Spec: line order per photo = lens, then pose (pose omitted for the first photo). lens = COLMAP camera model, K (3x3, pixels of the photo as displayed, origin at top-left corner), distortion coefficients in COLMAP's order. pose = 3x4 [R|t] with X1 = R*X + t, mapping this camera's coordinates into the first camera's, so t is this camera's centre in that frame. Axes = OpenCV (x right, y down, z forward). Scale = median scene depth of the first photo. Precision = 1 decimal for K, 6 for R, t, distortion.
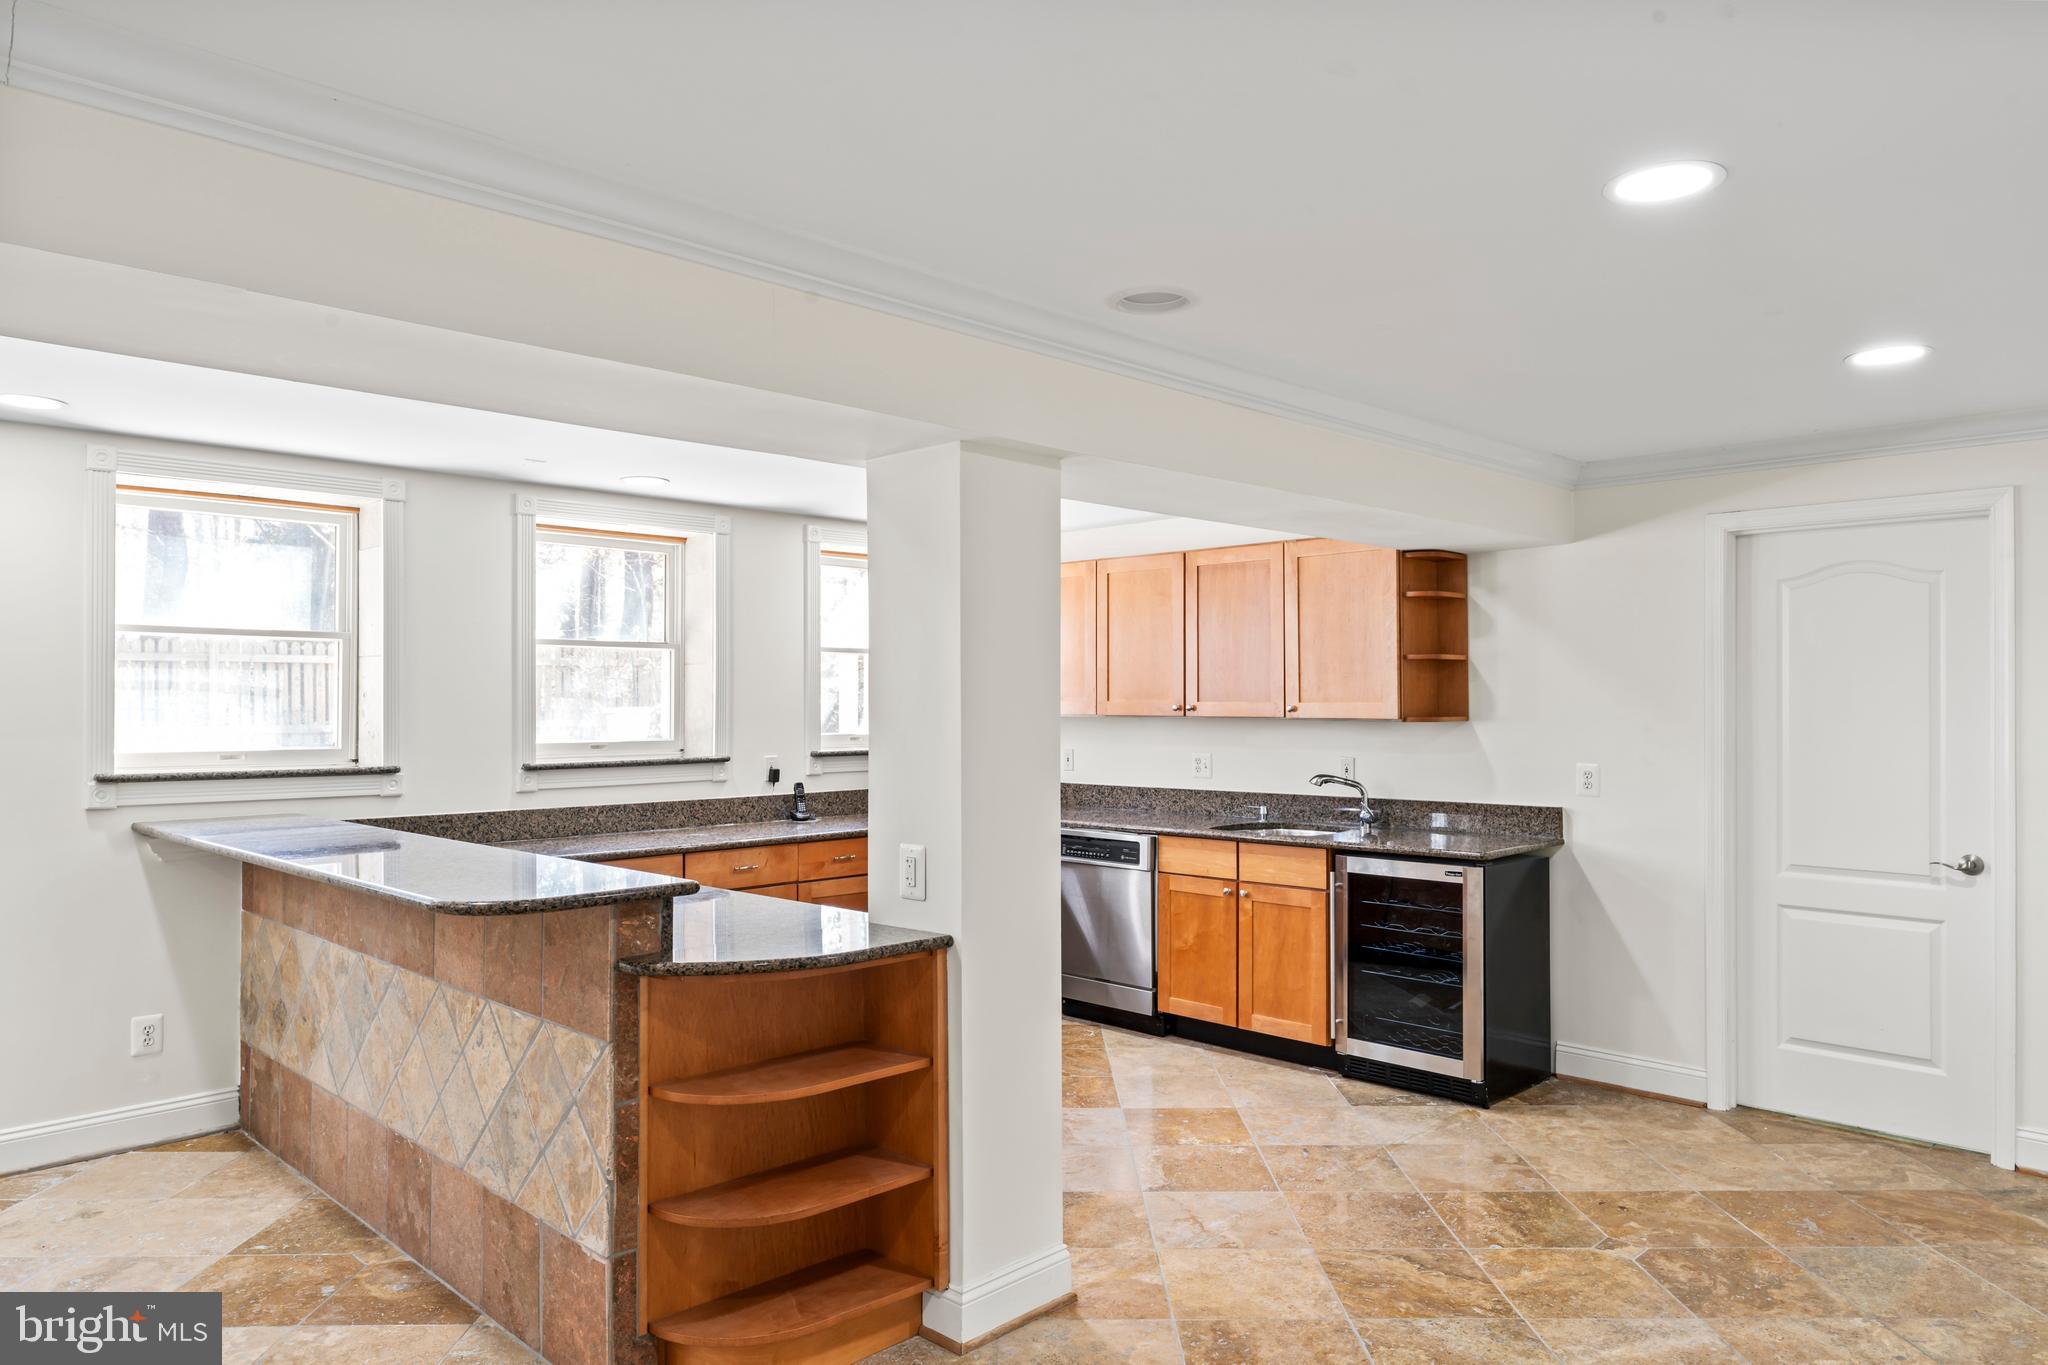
lens RADIAL K [[1332.5, 0, 1024.0], [0, 1332.5, 682.5], [0, 0, 1]] dist [0.000872, -0.000568]
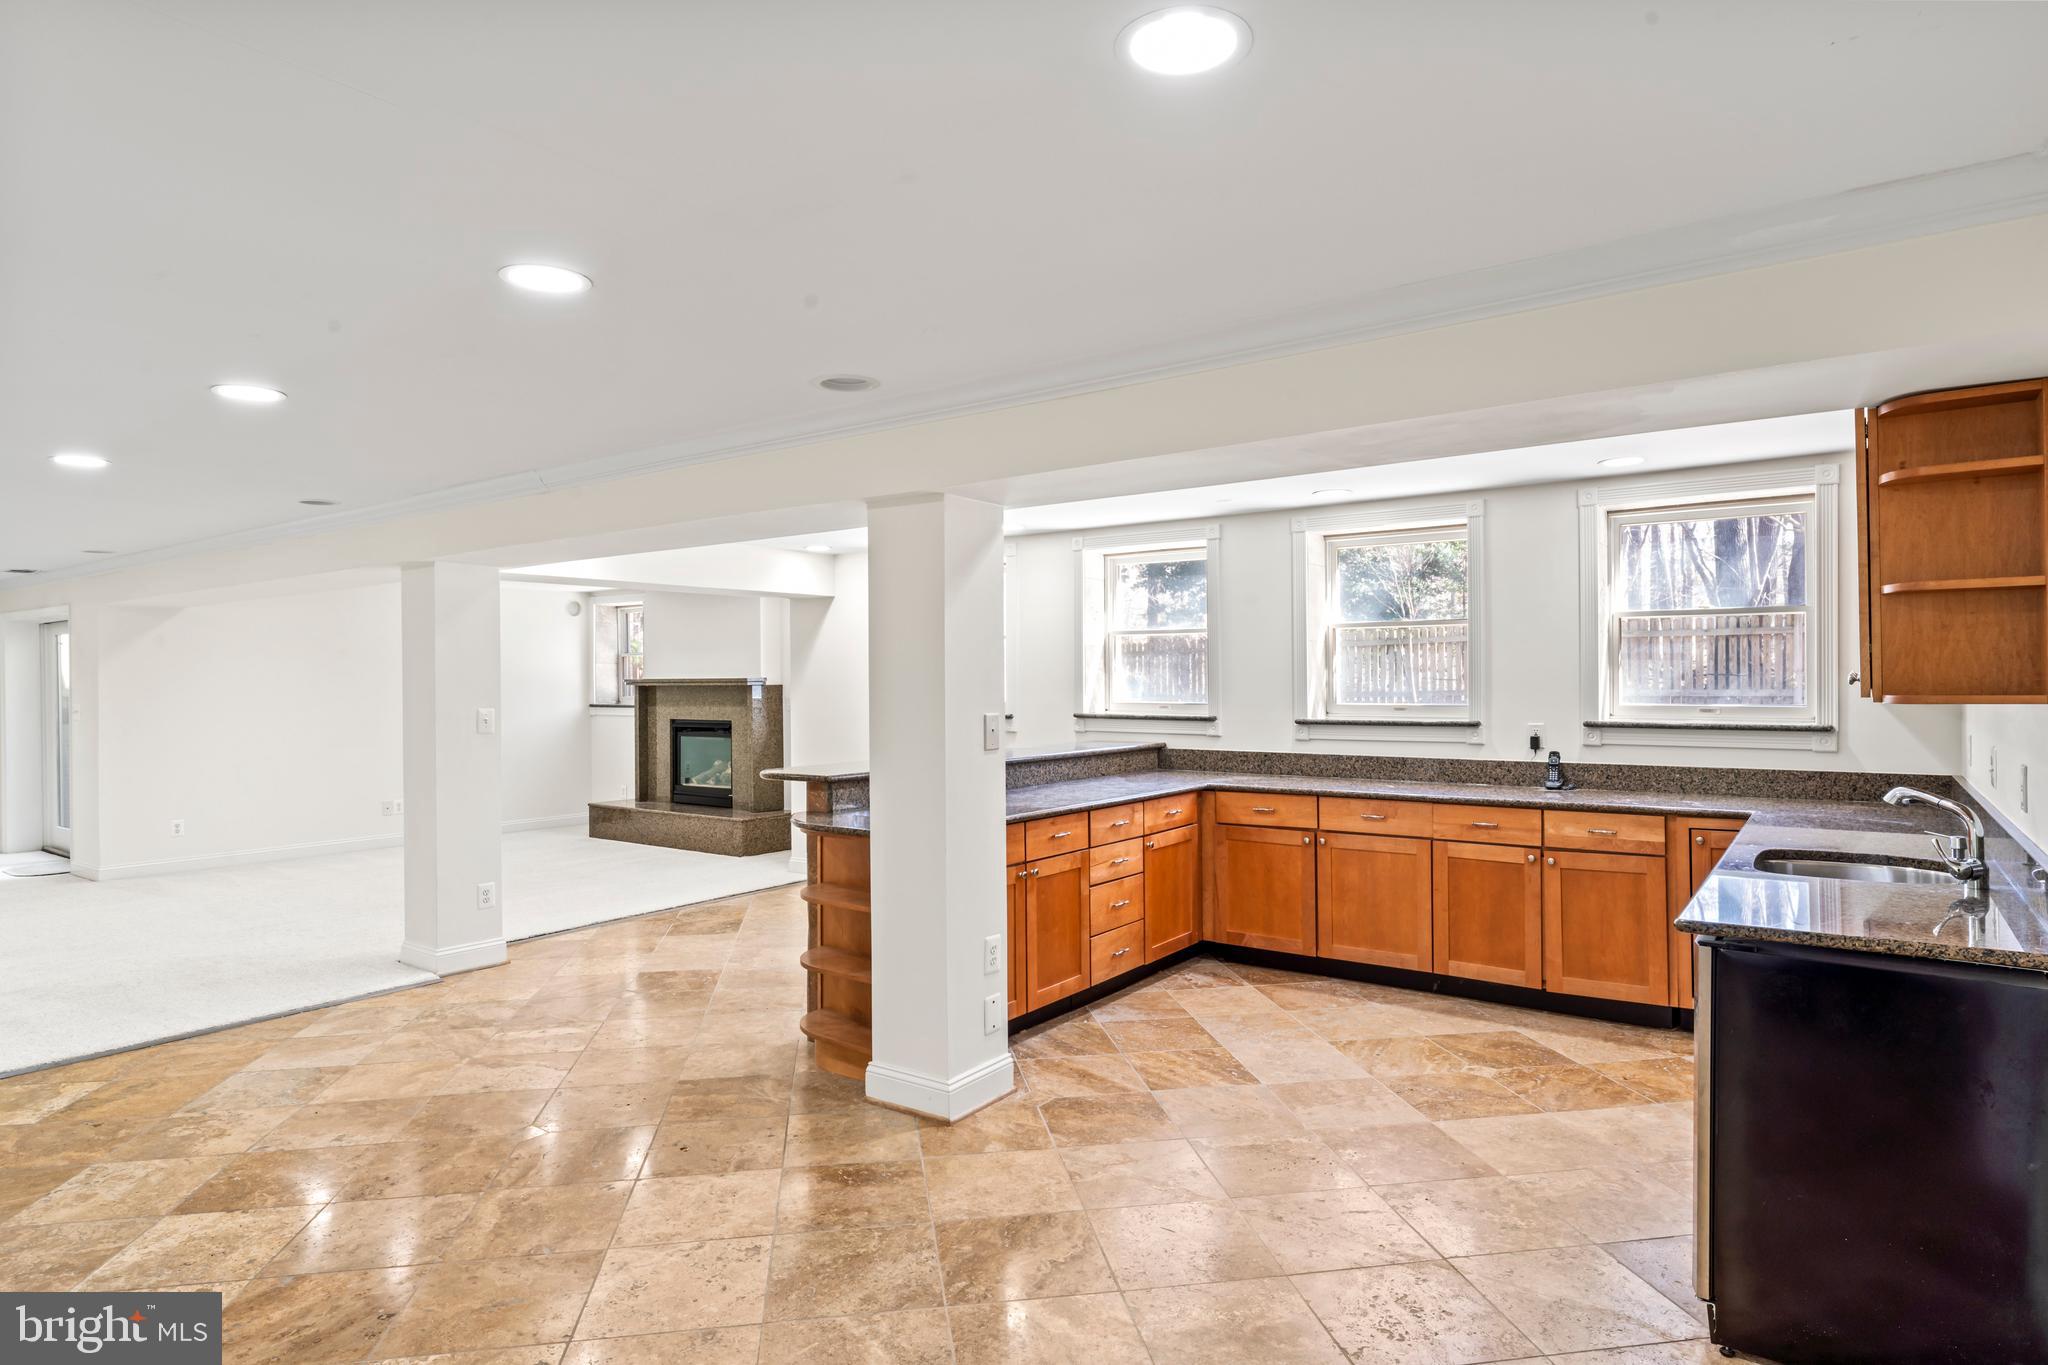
lens RADIAL K [[1133.9, 0, 1024.0], [0, 1133.9, 682.5], [0, 0, 1]] dist [0.005260, 0.000785]
pose [[0.156964, 0.005381, -0.987590, 0.729286], [0.022425, 0.999708, 0.009011, 0.008129], [0.987350, -0.023561, 0.156797, 0.567556]]
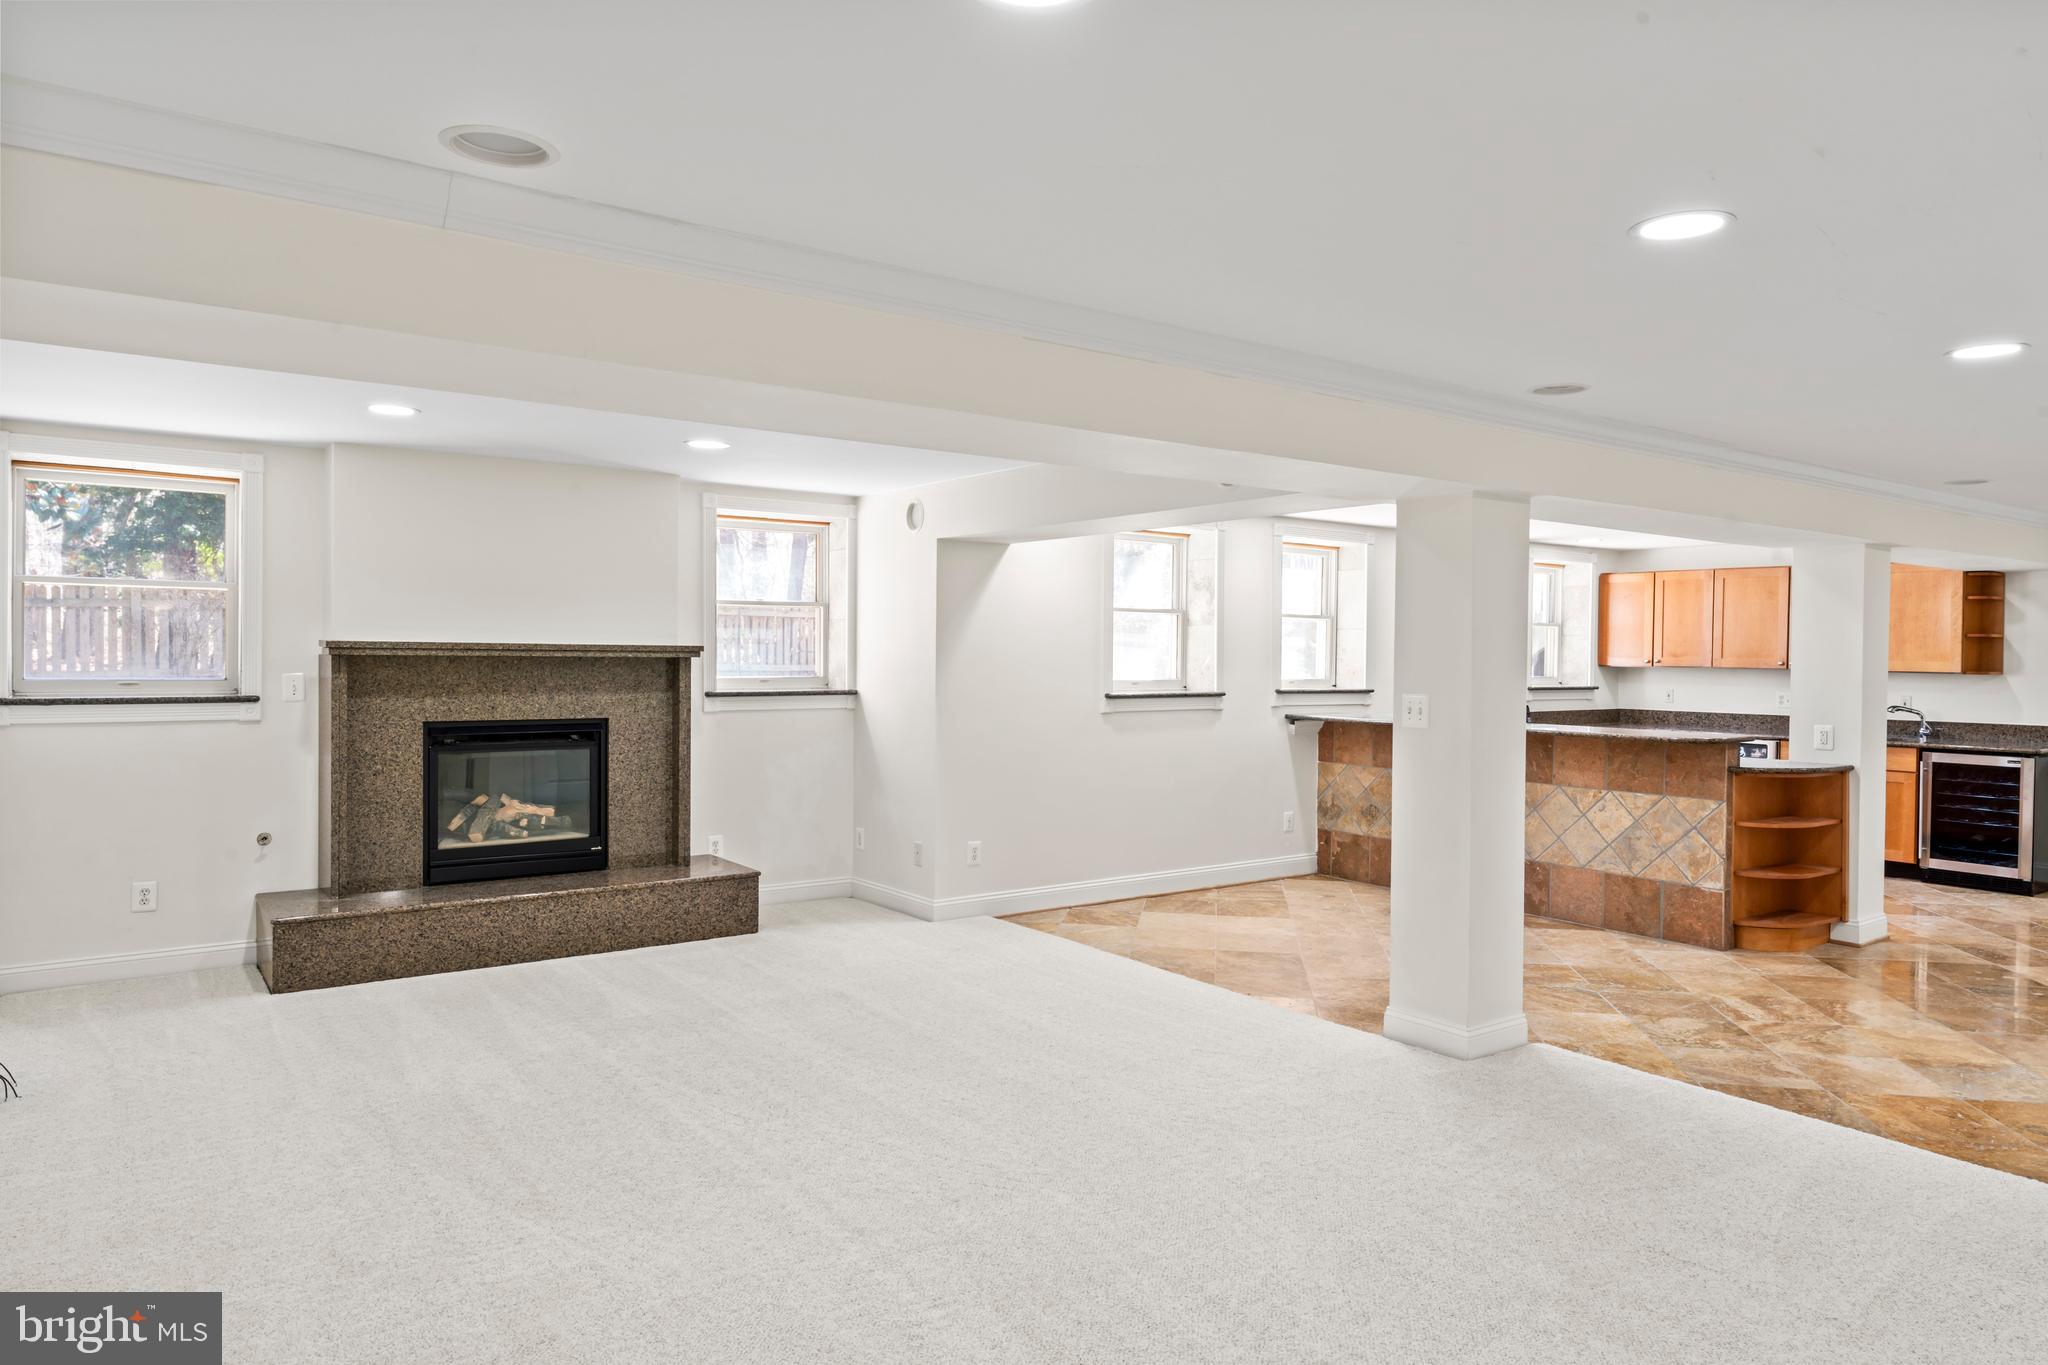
lens RADIAL K [[1238.6, 0, 1024.0], [0, 1238.6, 682.5], [0, 0, 1]] dist [-0.003128, 0.000229]
pose [[0.985515, 0.017773, -0.168657, -0.636165], [-0.011309, 0.999167, 0.039211, -0.008124], [0.169213, -0.036735, 0.984895, -0.749631]]
